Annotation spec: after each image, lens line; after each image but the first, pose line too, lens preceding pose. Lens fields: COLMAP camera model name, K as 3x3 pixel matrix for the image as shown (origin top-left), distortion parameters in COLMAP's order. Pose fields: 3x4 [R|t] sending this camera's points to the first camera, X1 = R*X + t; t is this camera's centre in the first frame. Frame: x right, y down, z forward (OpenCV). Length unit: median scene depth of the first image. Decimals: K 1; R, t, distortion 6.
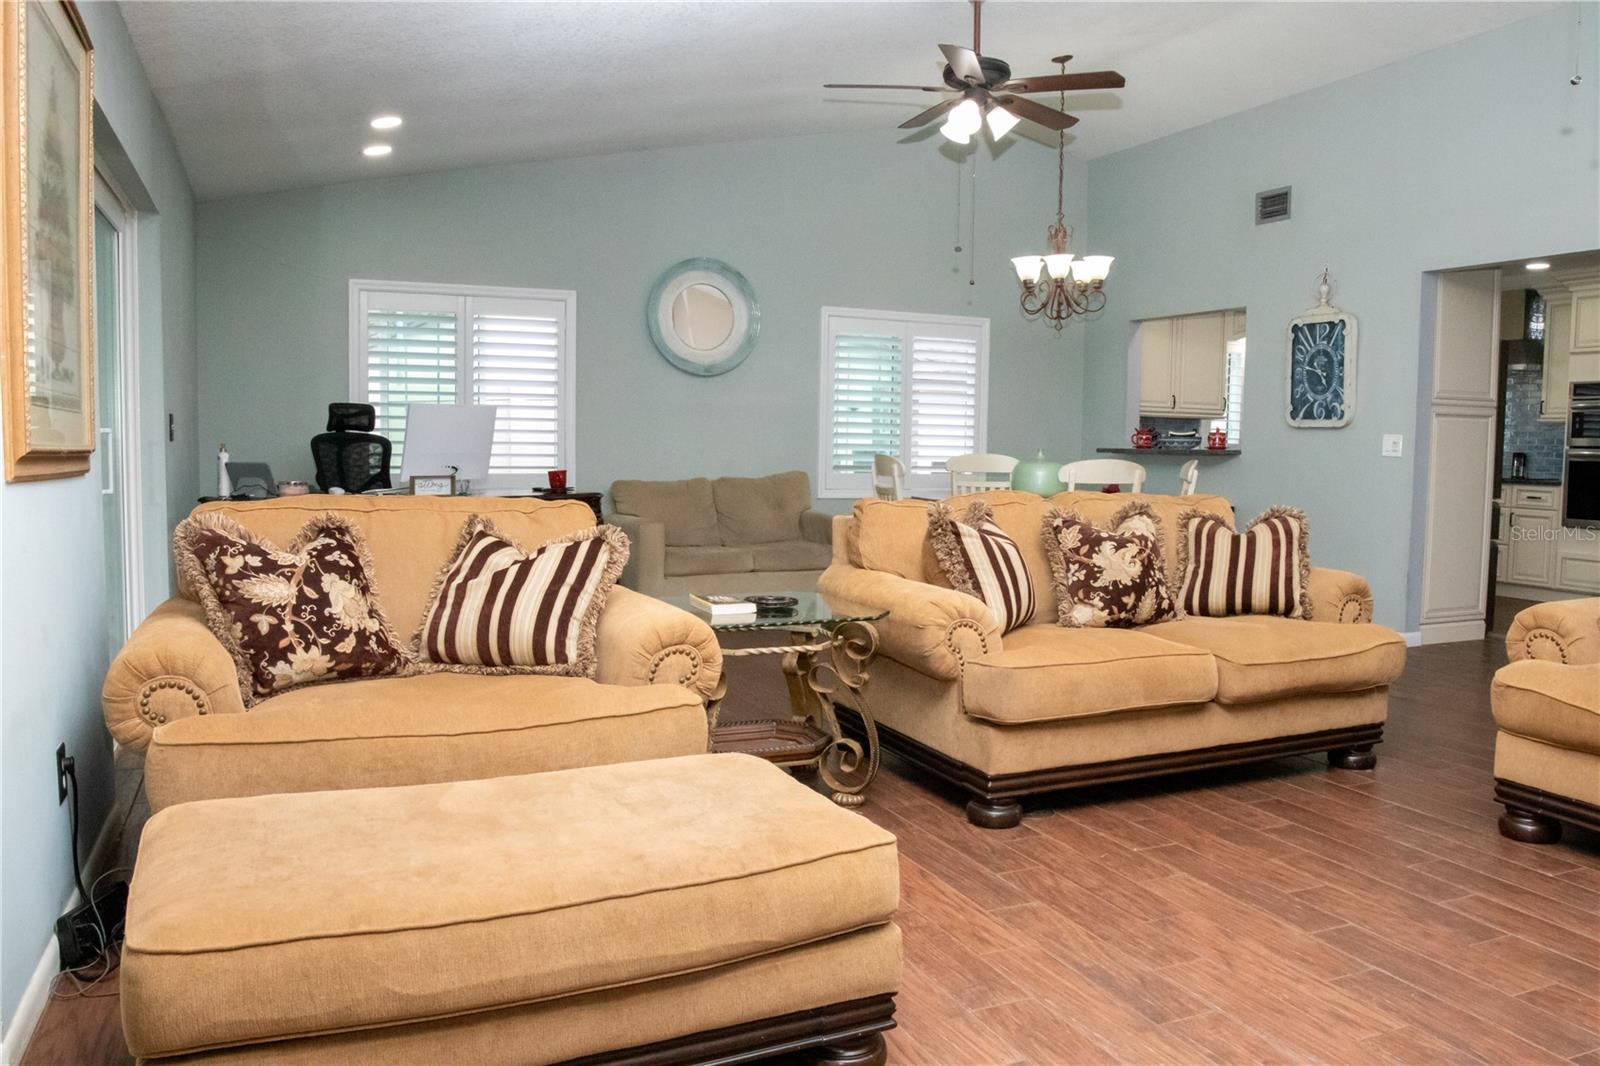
lens RADIAL K [[1149.6, 0, 800.0], [0, 1149.6, 533.0], [0, 0, 1]] dist [-0.002025, 0.000127]
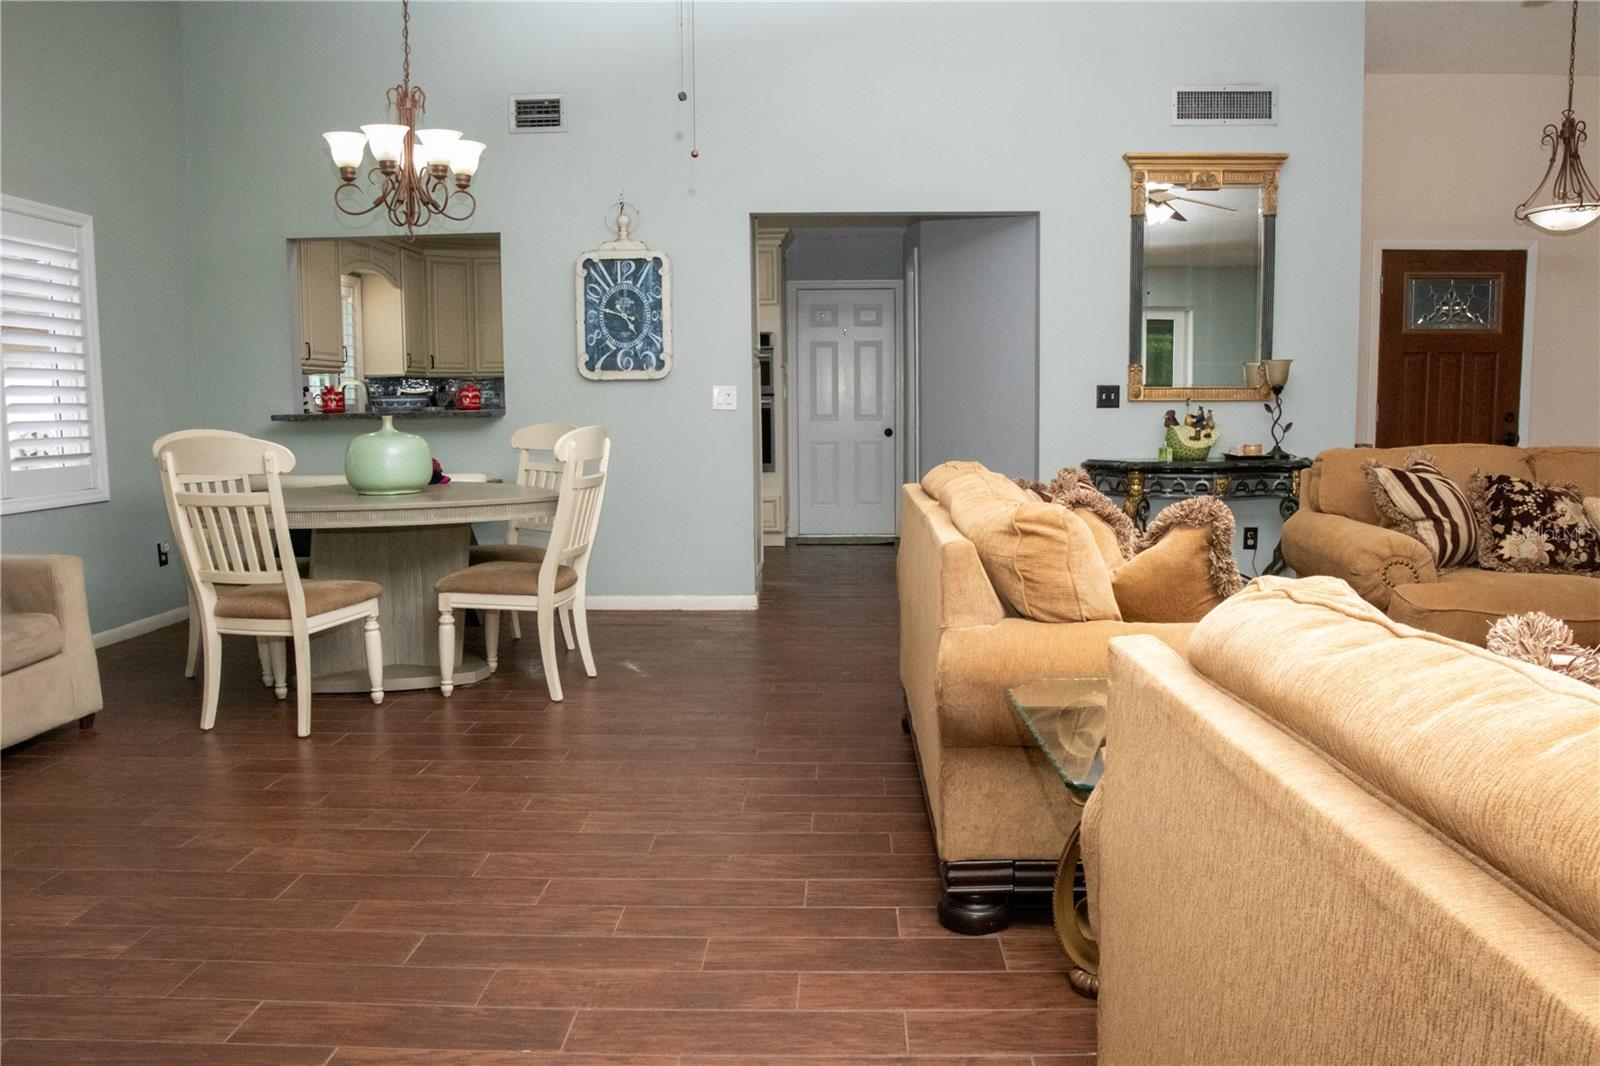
lens RADIAL K [[1231.0, 0, 800.0], [0, 1231.0, 533.0], [0, 0, 1]] dist [-0.066047, -0.000845]
pose [[0.433324, -0.119159, 0.893326, -0.338097], [0.096985, 0.991630, 0.085227, -0.043416], [-0.896005, 0.049708, 0.441253, 0.479298]]
